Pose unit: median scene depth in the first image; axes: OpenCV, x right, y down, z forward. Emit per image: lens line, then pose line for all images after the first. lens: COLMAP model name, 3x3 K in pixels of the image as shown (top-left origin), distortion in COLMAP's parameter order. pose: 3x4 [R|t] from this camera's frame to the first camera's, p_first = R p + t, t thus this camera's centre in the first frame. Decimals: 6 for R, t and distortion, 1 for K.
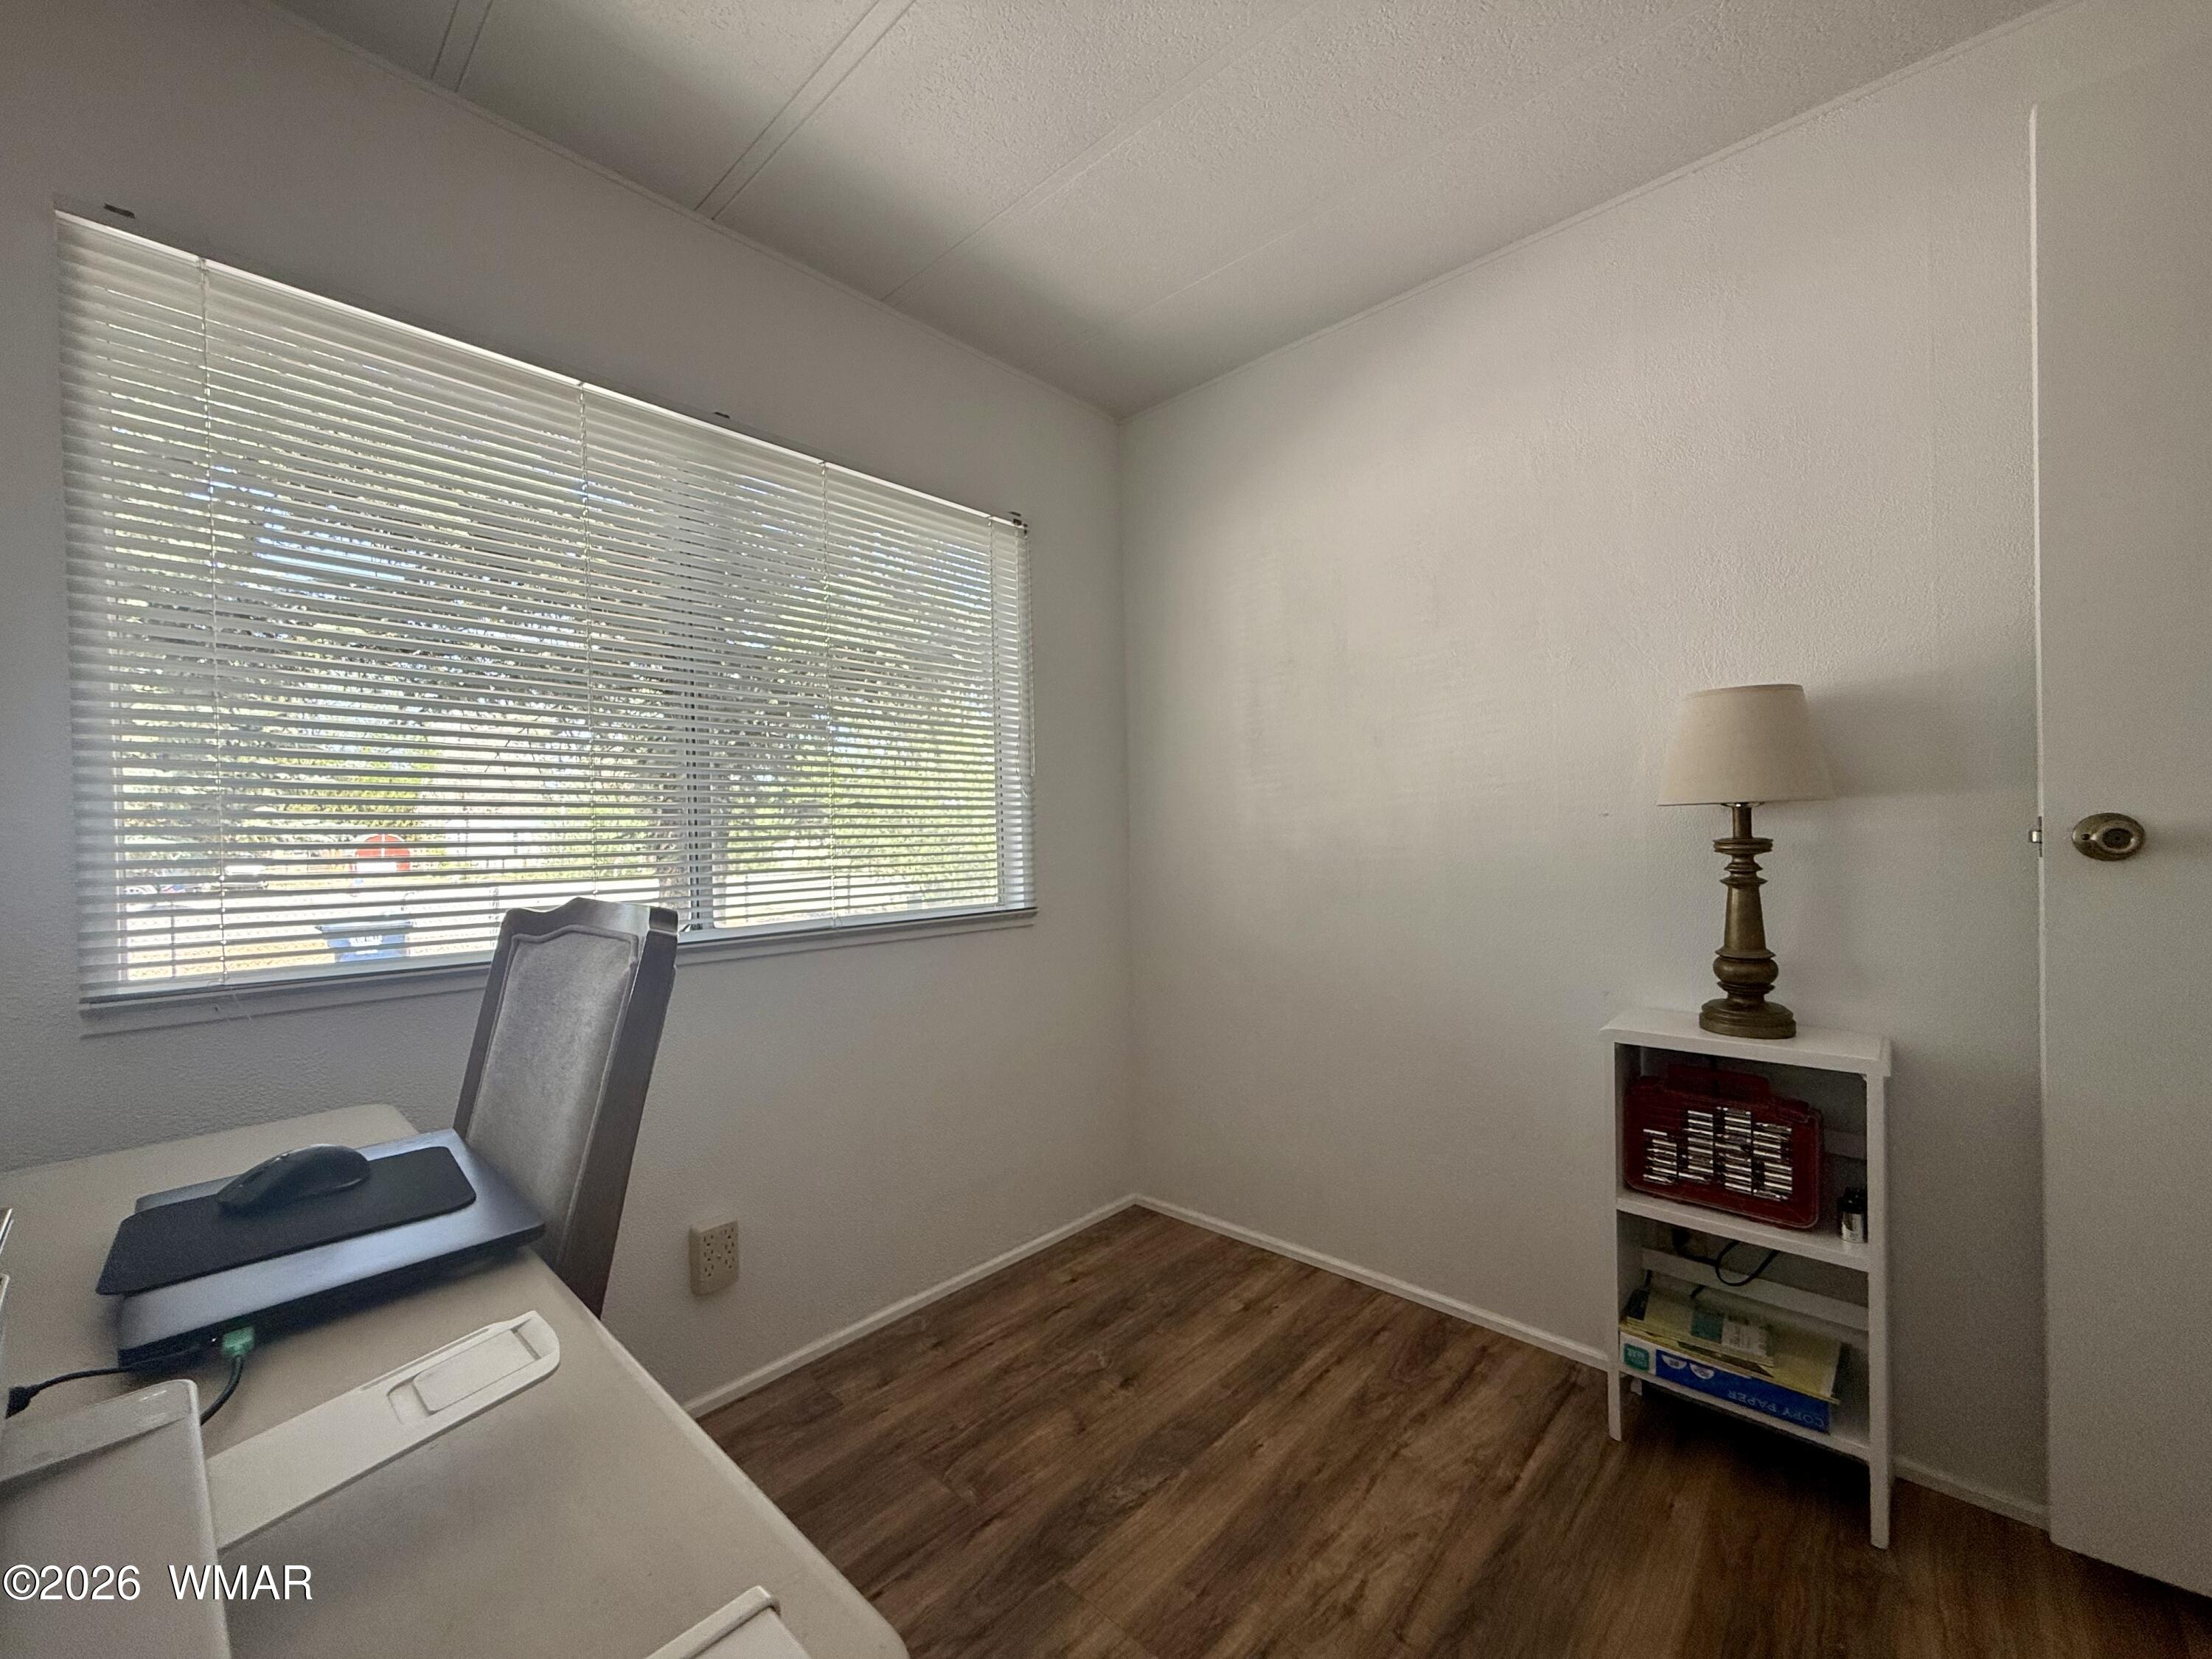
lens RADIAL K [[883.8, 0, 1103.0], [0, 883.8, 843.3], [0, 0, 1]] dist [0.001306, 0.000003]
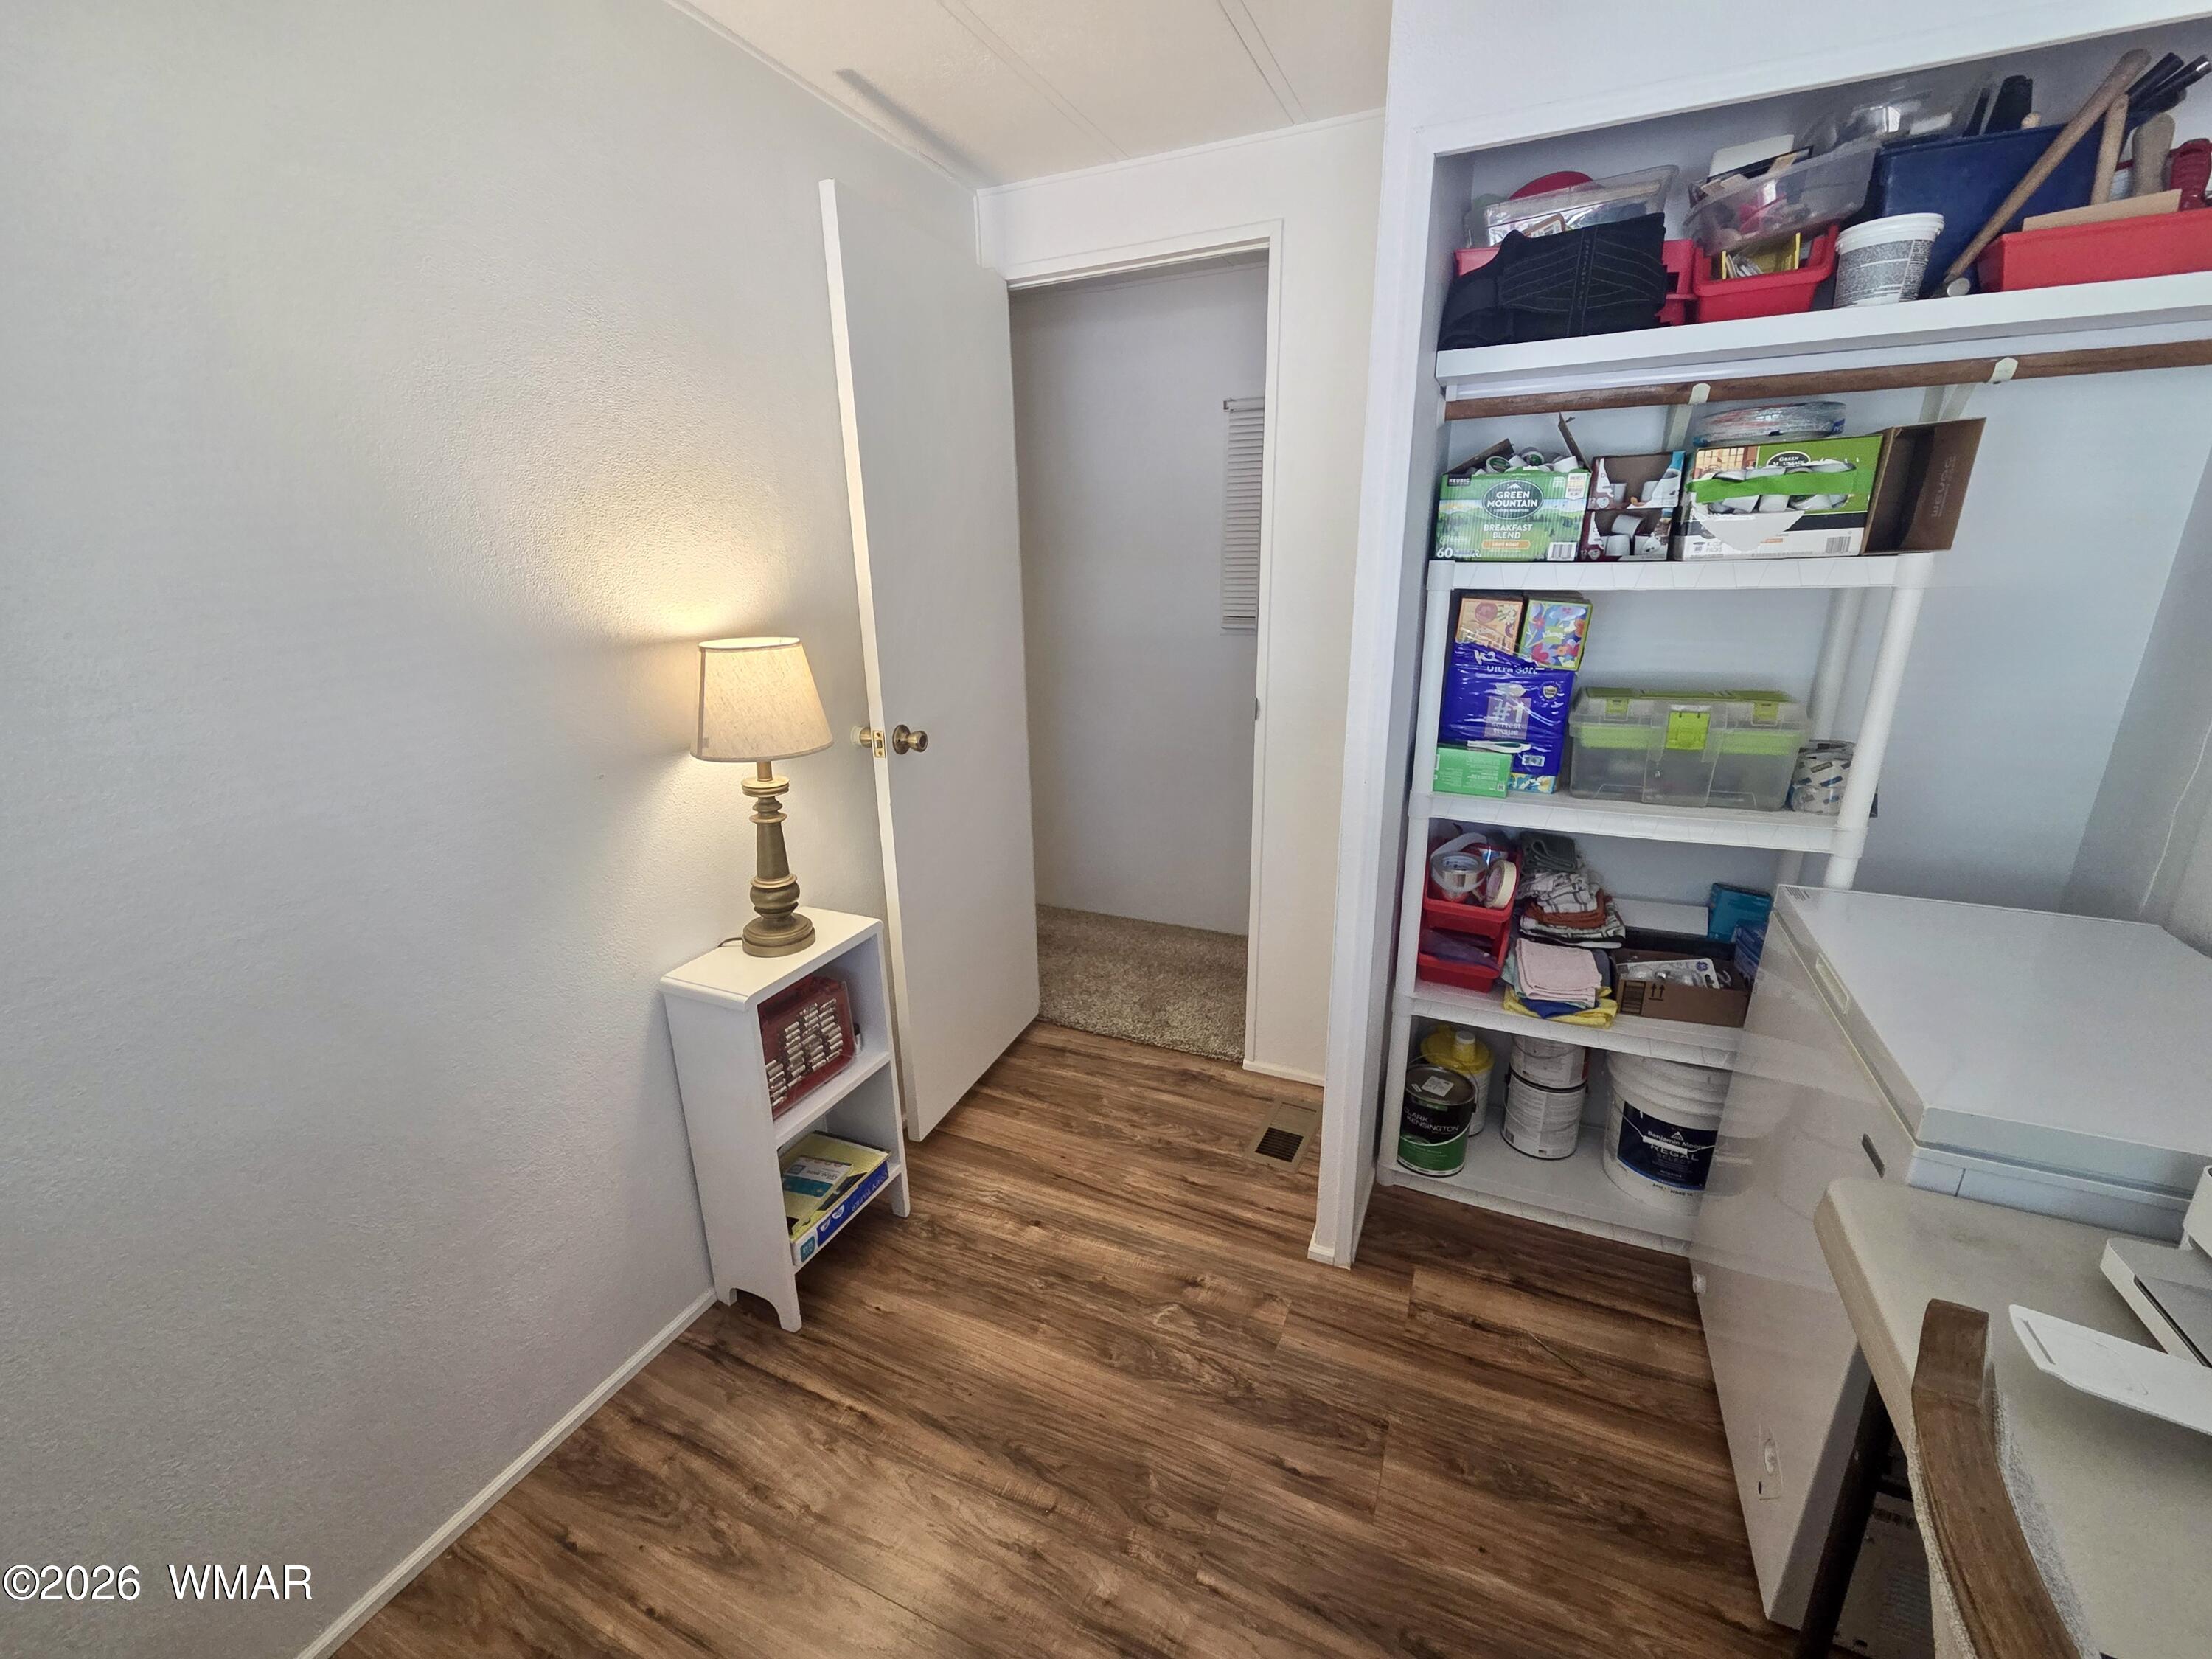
lens RADIAL K [[910.3, 0, 1101.8], [0, 910.3, 825.3], [0, 0, 1]] dist [0.010479, -0.000004]
pose [[-0.308326, -0.241080, 0.920226, -0.457319], [0.033828, 0.963964, 0.263873, -0.236494], [-0.950679, 0.112488, -0.289060, 0.920483]]
